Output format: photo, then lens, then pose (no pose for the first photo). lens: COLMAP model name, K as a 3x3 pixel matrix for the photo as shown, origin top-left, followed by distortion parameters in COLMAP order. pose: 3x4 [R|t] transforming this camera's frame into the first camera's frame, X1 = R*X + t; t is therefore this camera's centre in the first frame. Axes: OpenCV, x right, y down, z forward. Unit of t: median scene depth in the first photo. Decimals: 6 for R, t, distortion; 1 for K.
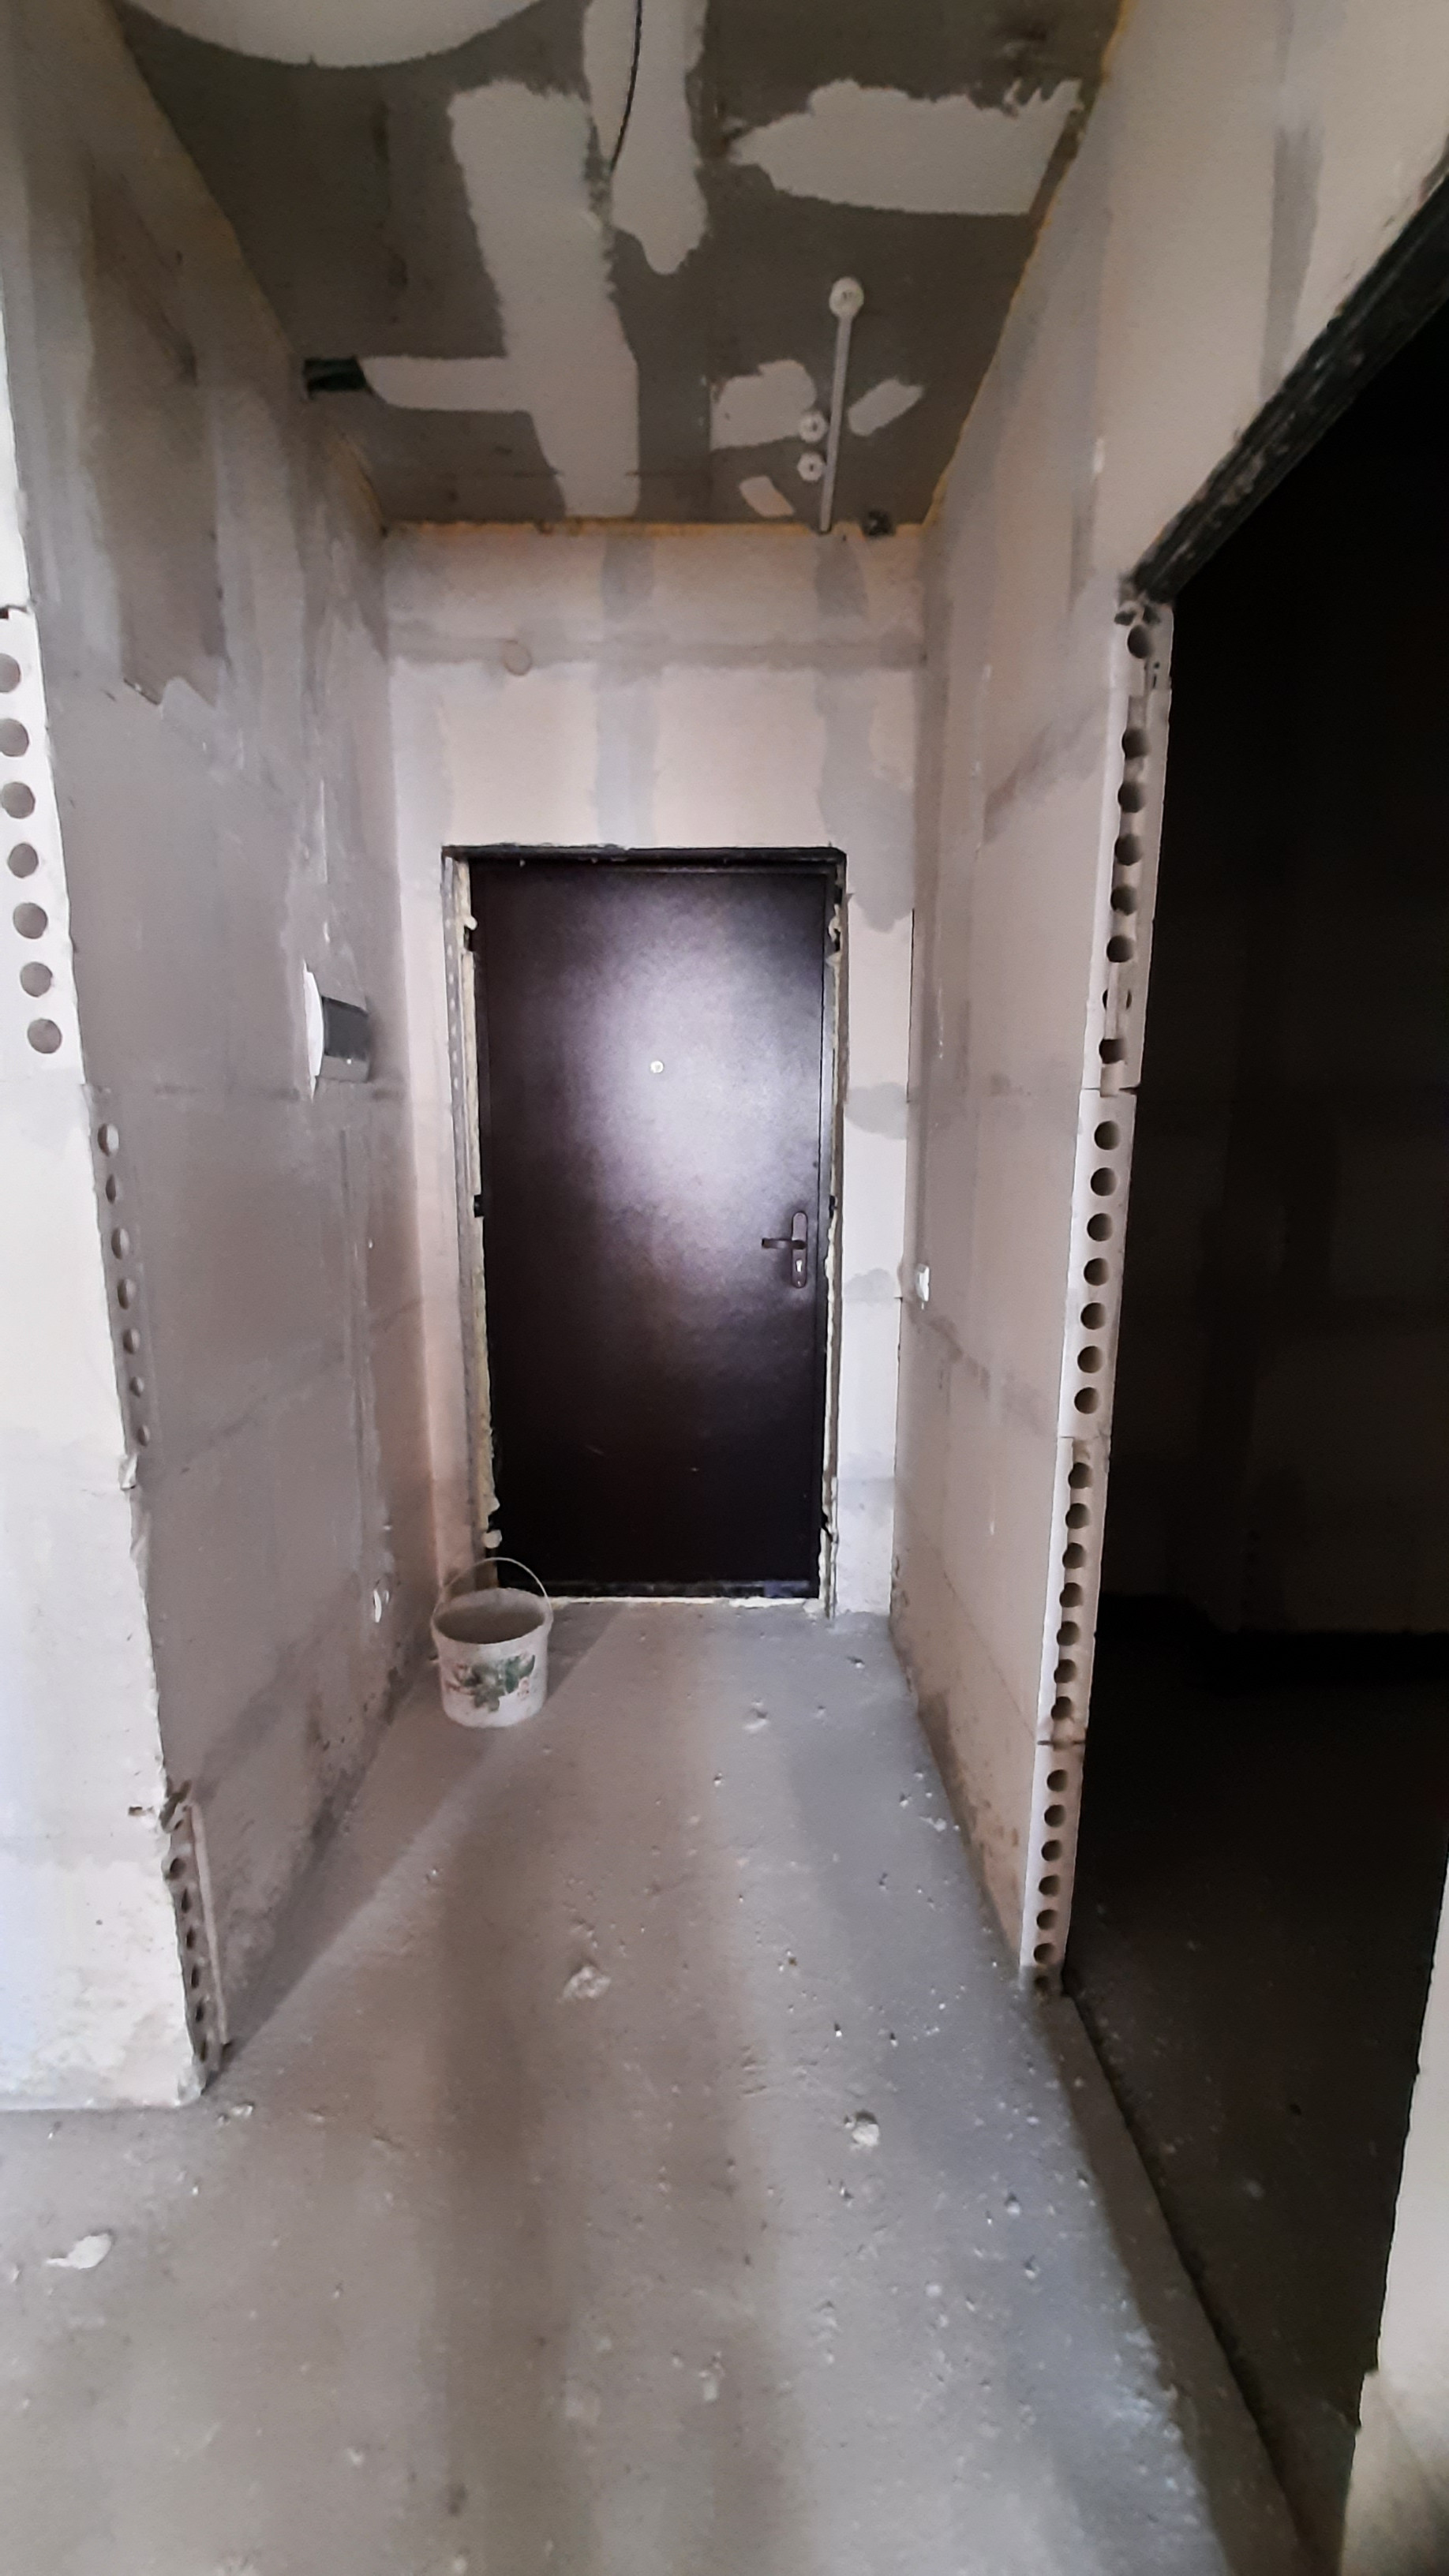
lens RADIAL K [[983.5, 0, 726.6], [0, 983.5, 1286.7], [0, 0, 1]] dist [-0.021606, -0.000143]
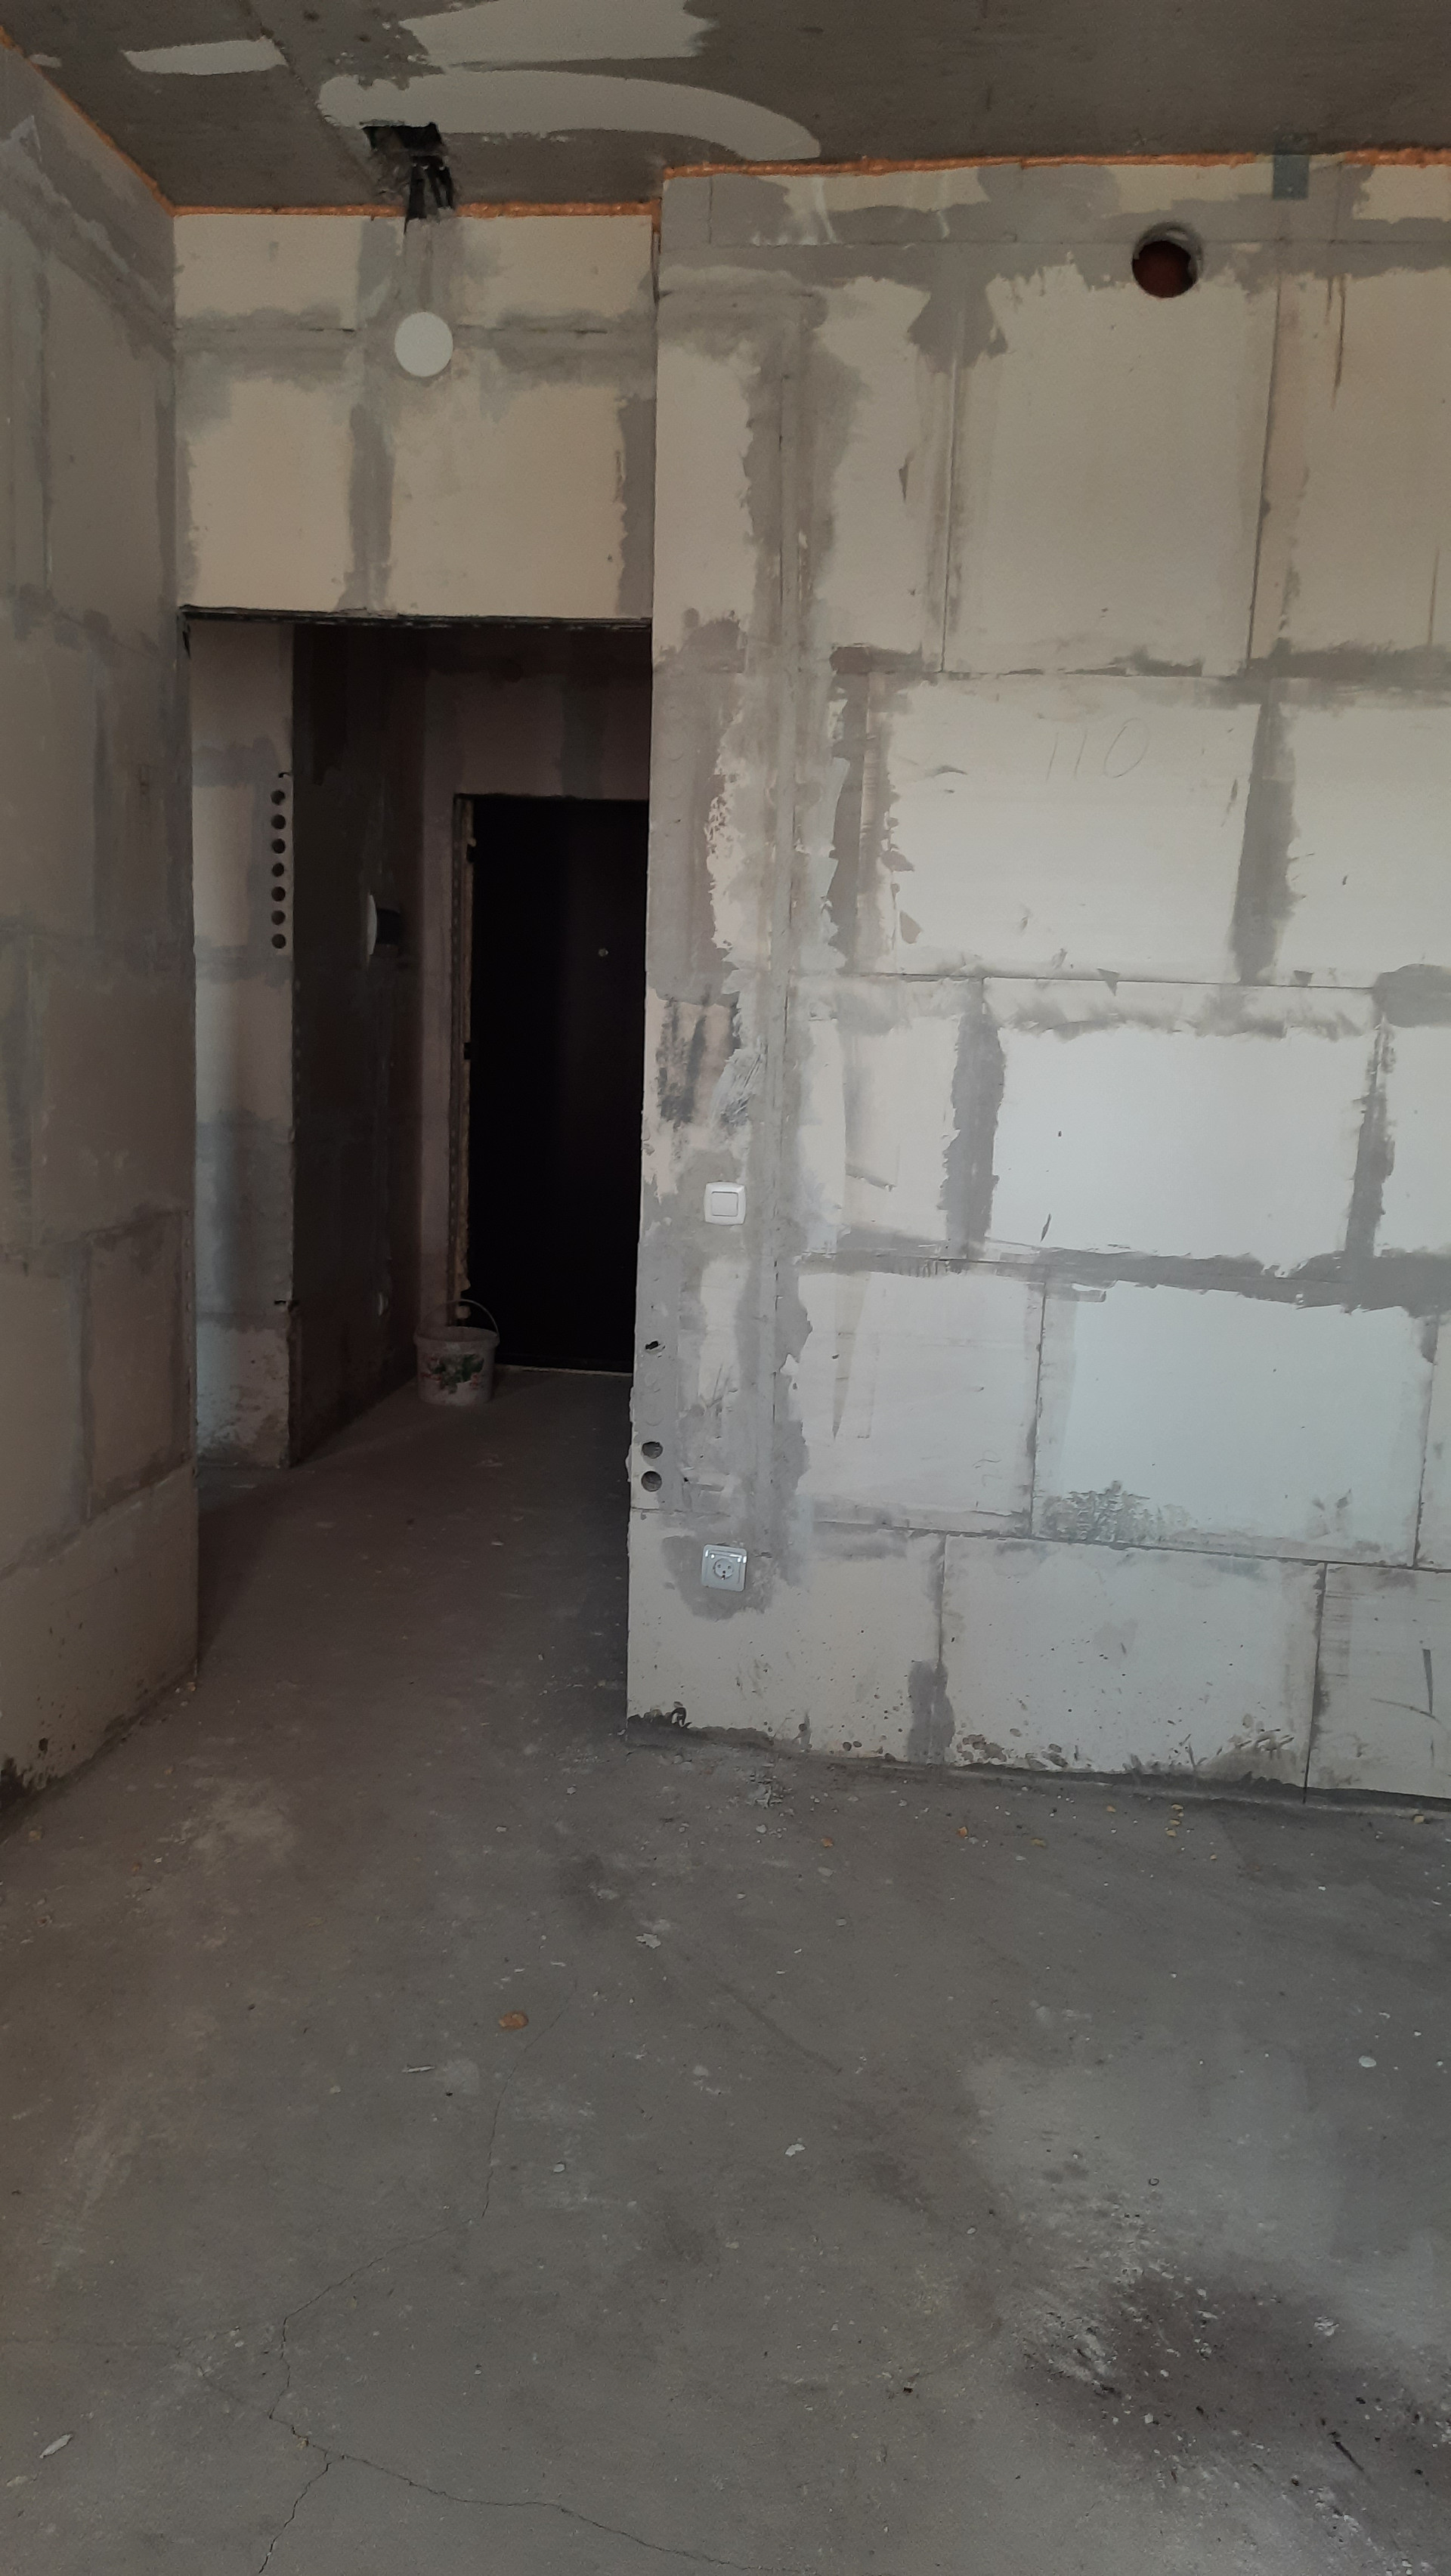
lens RADIAL K [[1816.3, 0, 724.5], [0, 1816.3, 1289.3], [0, 0, 1]] dist [0.030280, -0.000392]
pose [[0.990024, 0.058887, -0.127999, 0.487101], [-0.060517, 0.998128, -0.008875, 0.276233], [0.127237, 0.016533, 0.991735, -1.591872]]
